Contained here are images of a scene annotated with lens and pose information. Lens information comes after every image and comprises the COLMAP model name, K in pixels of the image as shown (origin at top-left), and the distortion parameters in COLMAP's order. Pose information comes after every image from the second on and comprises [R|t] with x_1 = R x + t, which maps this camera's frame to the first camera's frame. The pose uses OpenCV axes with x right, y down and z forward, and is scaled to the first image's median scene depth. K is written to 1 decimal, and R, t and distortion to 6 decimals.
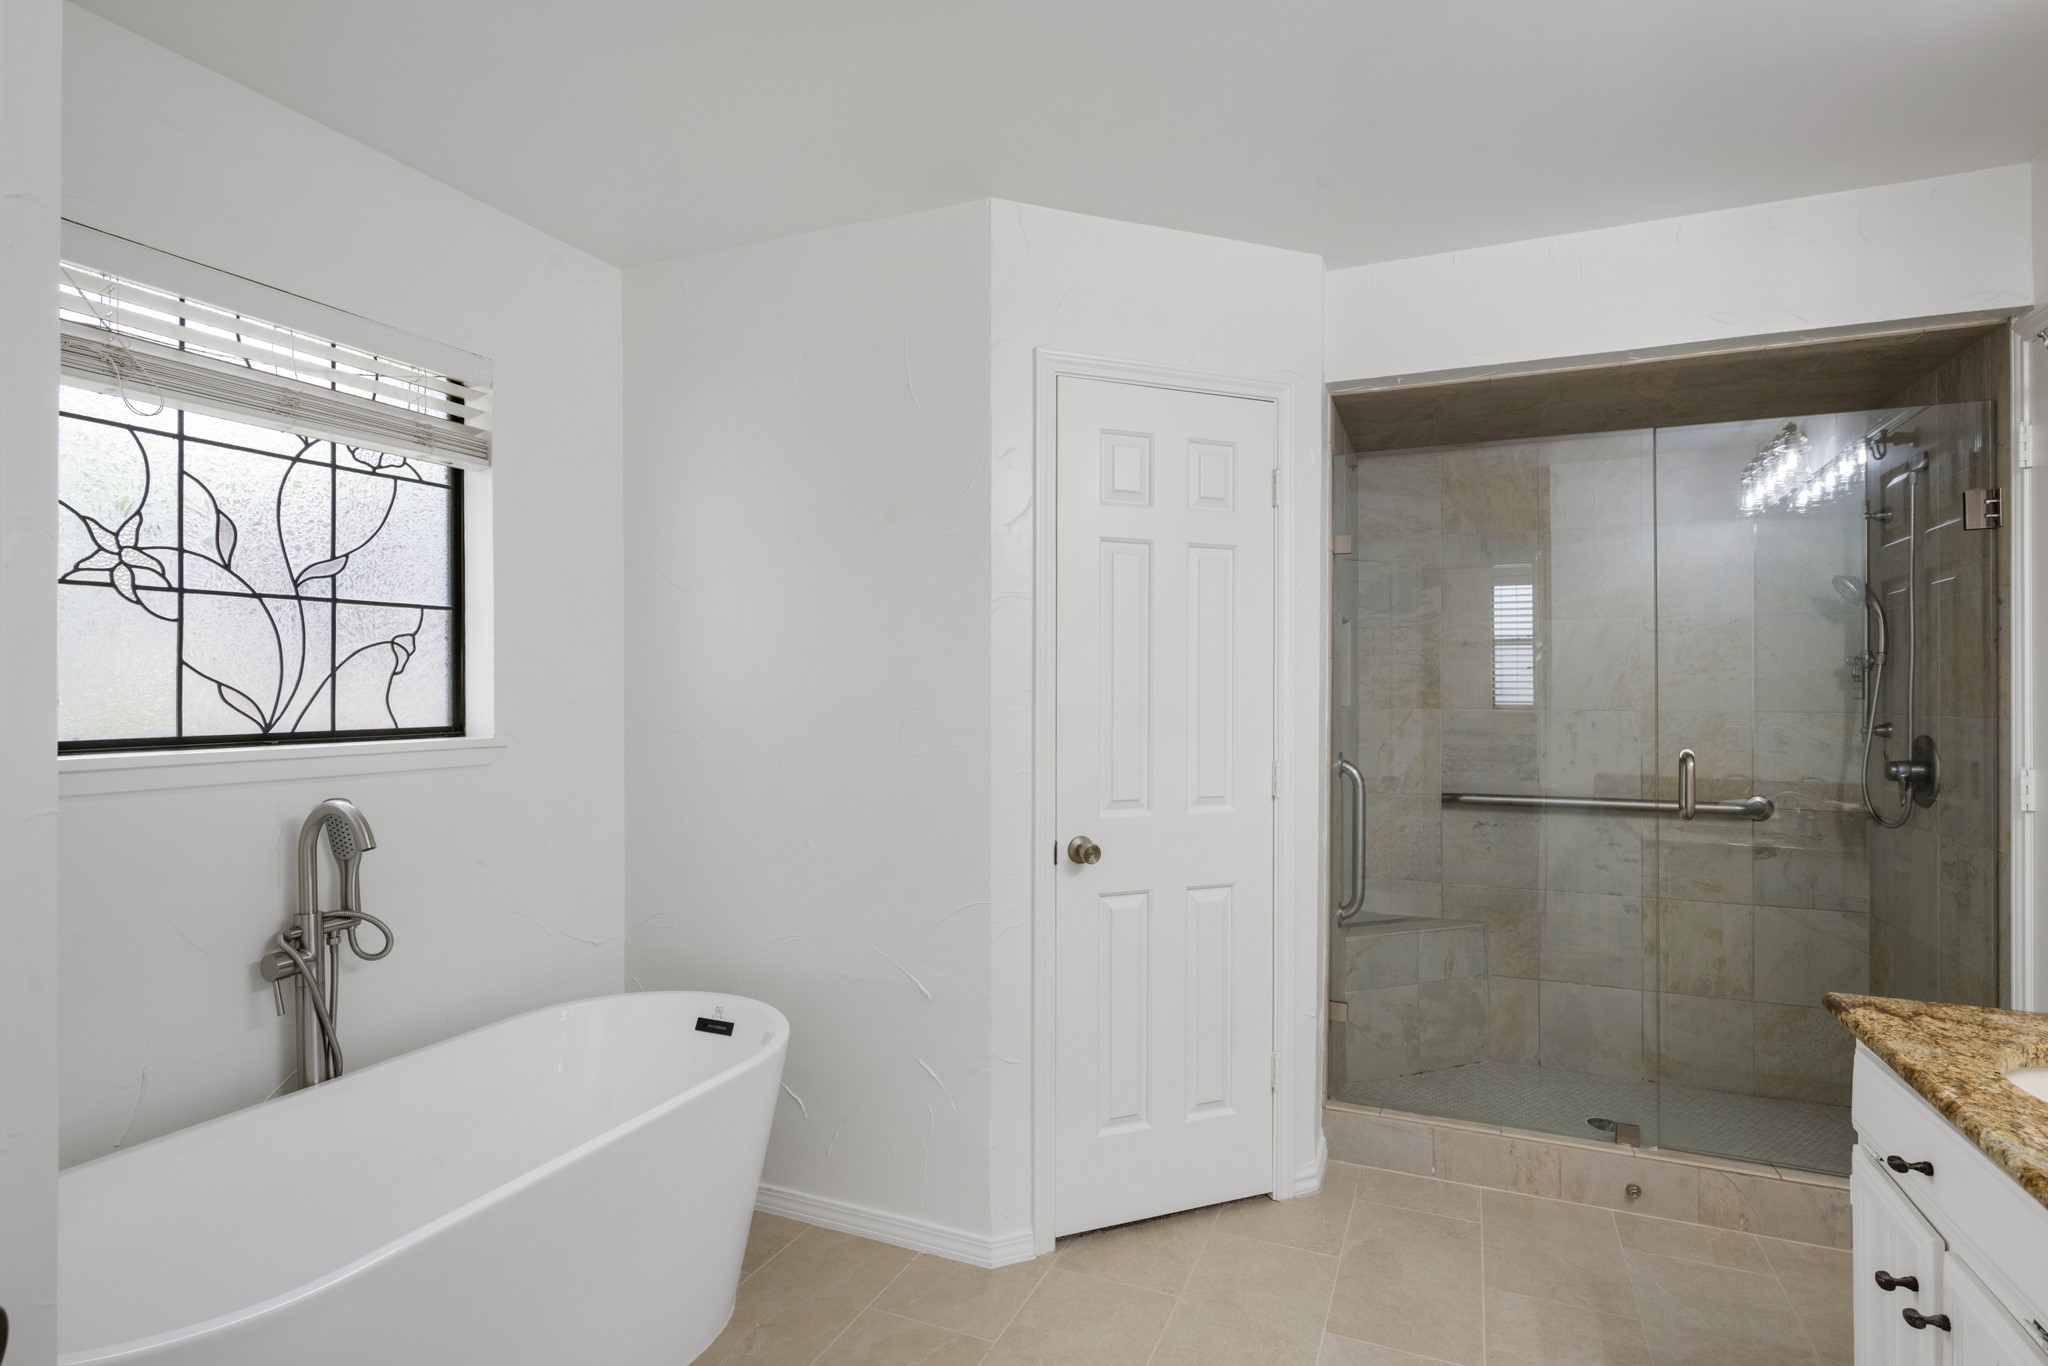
lens RADIAL K [[1034.5, 0, 1033.6], [0, 1034.5, 678.4], [0, 0, 1]] dist [-0.002254, 0.000504]
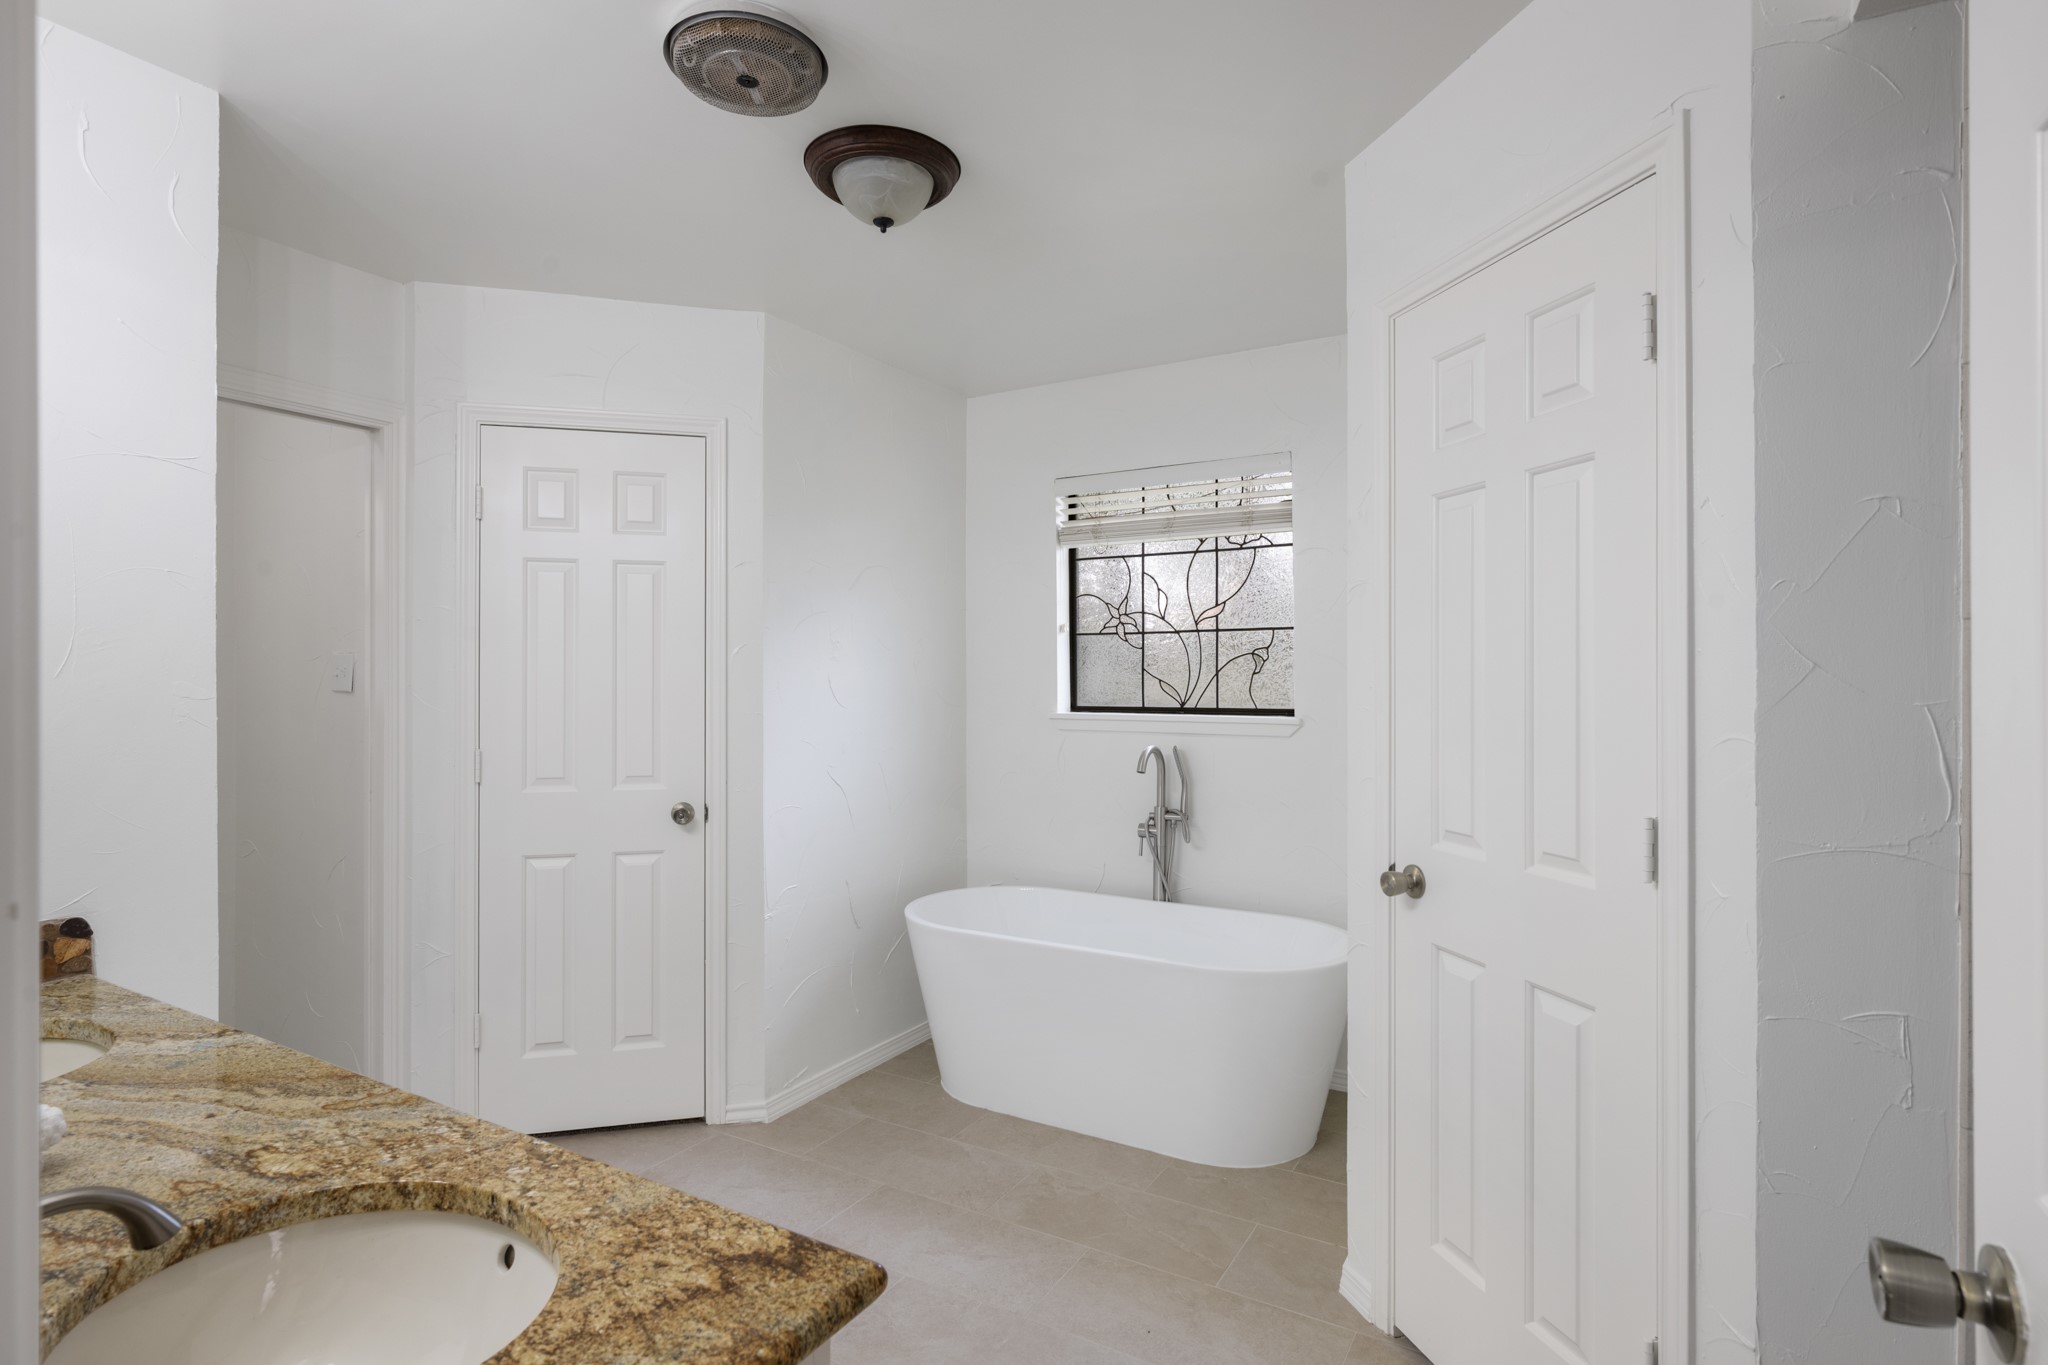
lens RADIAL K [[1020.5, 0, 1026.6], [0, 1020.5, 678.5], [0, 0, 1]] dist [-0.005321, -0.000284]
pose [[-0.123057, -0.001774, -0.992398, 0.849530], [0.007334, 0.999969, -0.002697, 0.004145], [0.992373, -0.007611, -0.123040, 0.759377]]
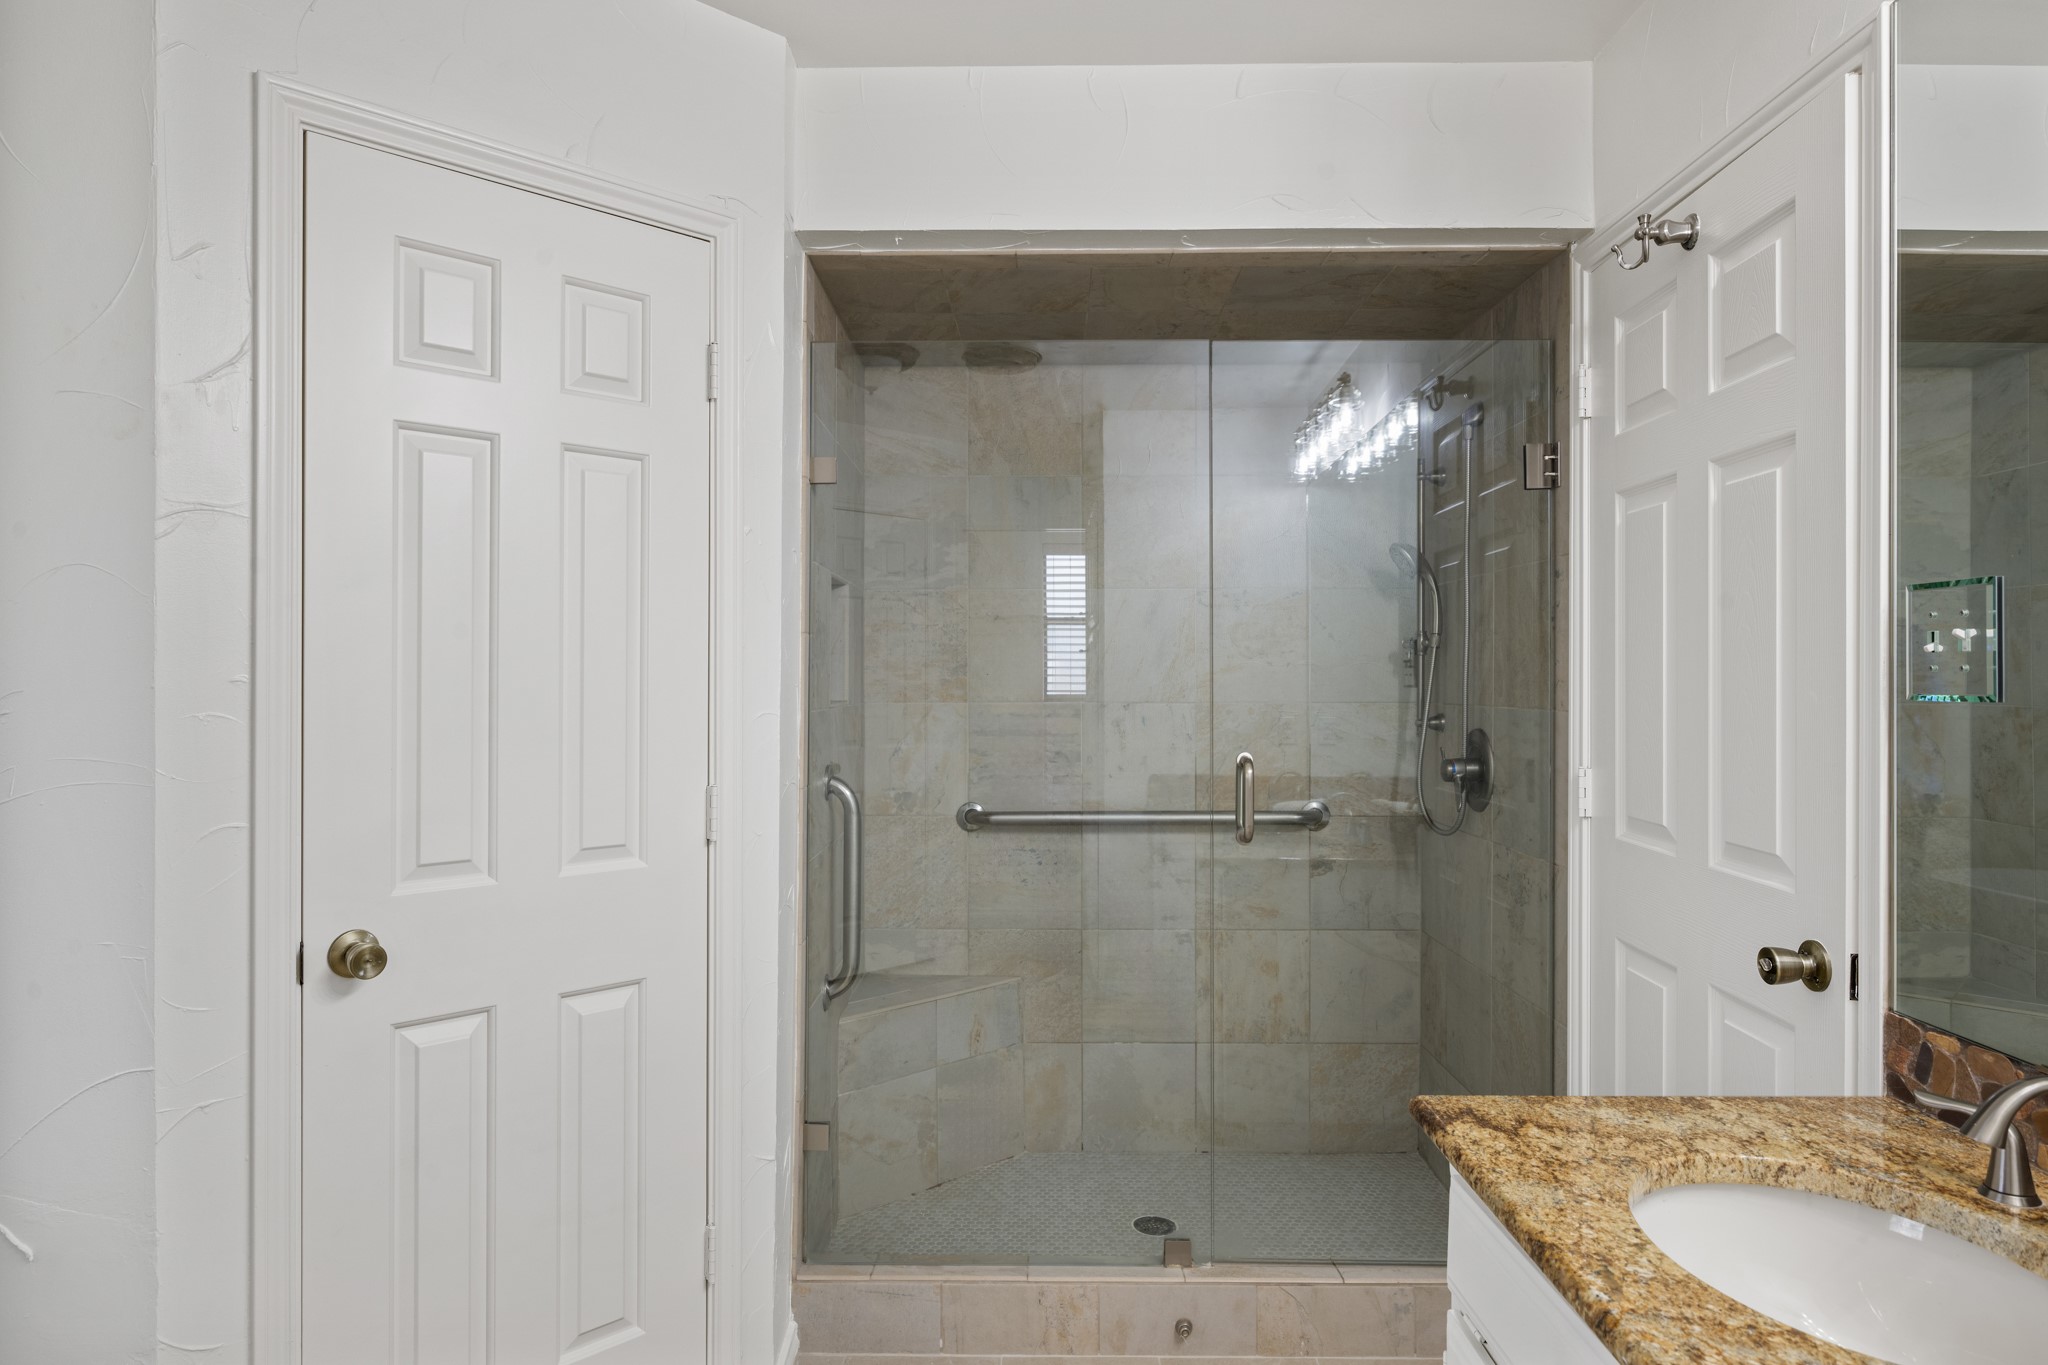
lens RADIAL K [[1215.4, 0, 1027.9], [0, 1215.4, 677.7], [0, 0, 1]] dist [-0.003028, 0.000413]
pose [[0.924054, -0.002296, 0.382255, 0.129251], [-0.001847, 0.999943, 0.010471, 0.002413], [-0.382257, -0.010382, 0.923998, 0.214633]]
